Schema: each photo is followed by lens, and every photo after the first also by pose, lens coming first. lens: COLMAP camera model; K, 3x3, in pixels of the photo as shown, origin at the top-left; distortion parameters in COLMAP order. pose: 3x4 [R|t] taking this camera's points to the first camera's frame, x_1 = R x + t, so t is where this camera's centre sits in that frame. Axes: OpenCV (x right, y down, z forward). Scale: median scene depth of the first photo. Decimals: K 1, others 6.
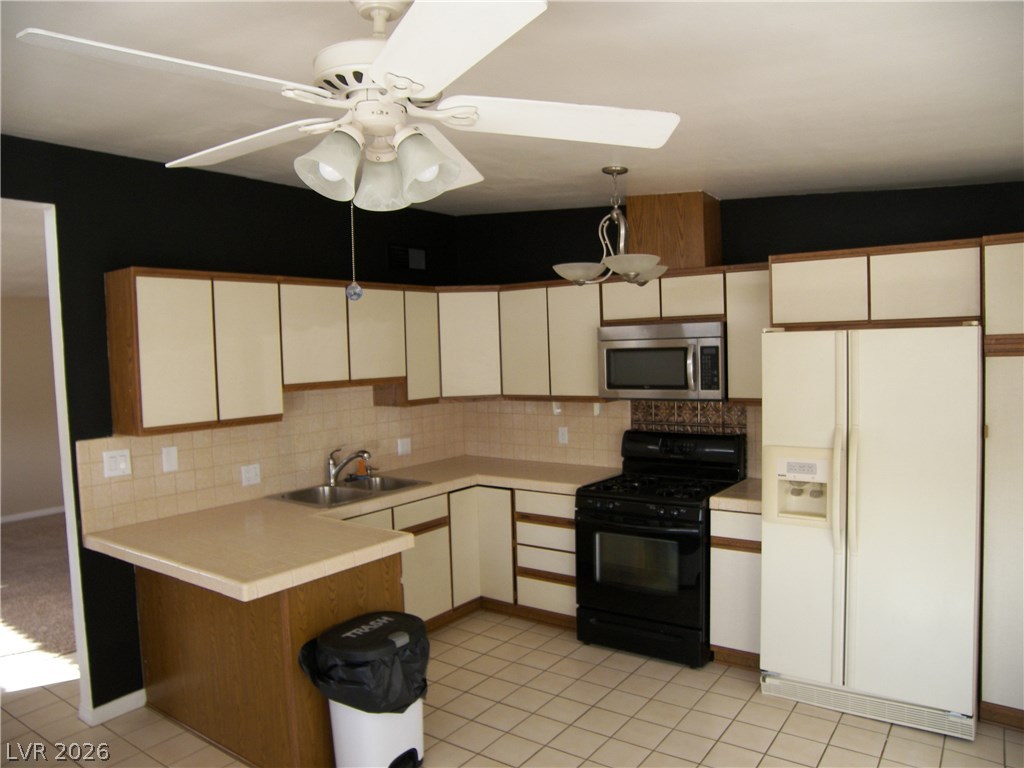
lens RADIAL K [[733.4, 0, 511.4], [0, 733.4, 386.4], [0, 0, 1]] dist [-0.086091, 0.004474]
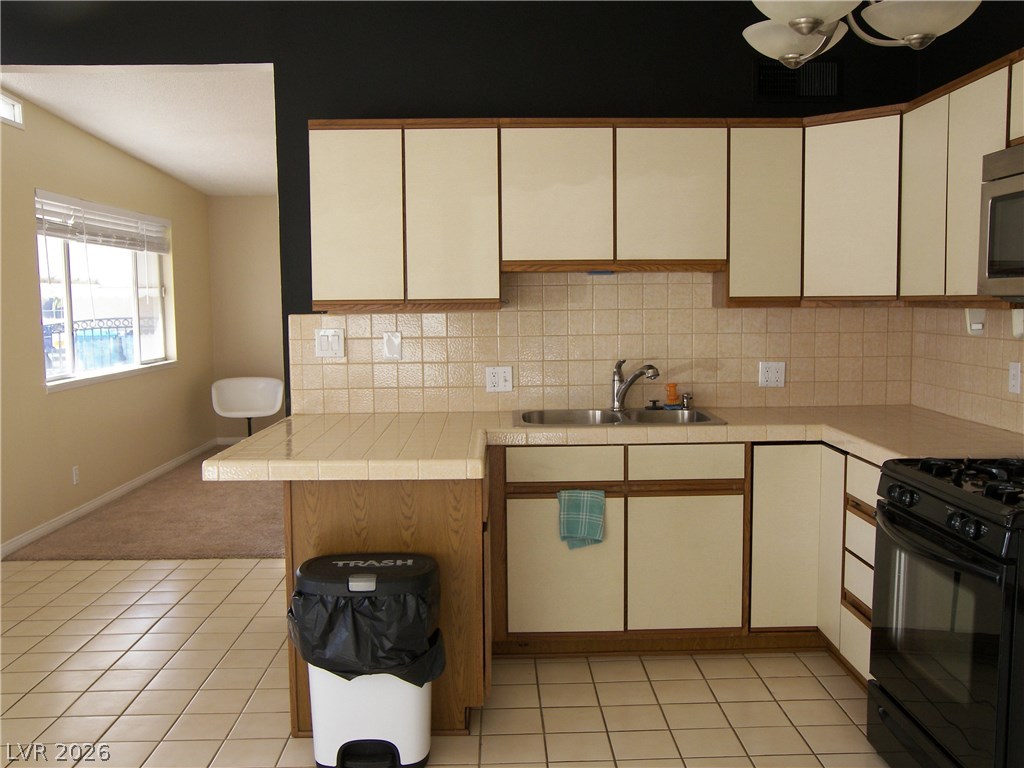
lens RADIAL K [[981.8, 0, 517.0], [0, 981.8, 383.7], [0, 0, 1]] dist [-0.021131, 0.000000]
pose [[0.611679, 0.091717, -0.785772, 0.464350], [-0.049976, 0.995753, 0.077322, 0.039739], [0.789526, -0.008027, 0.613664, 0.333135]]
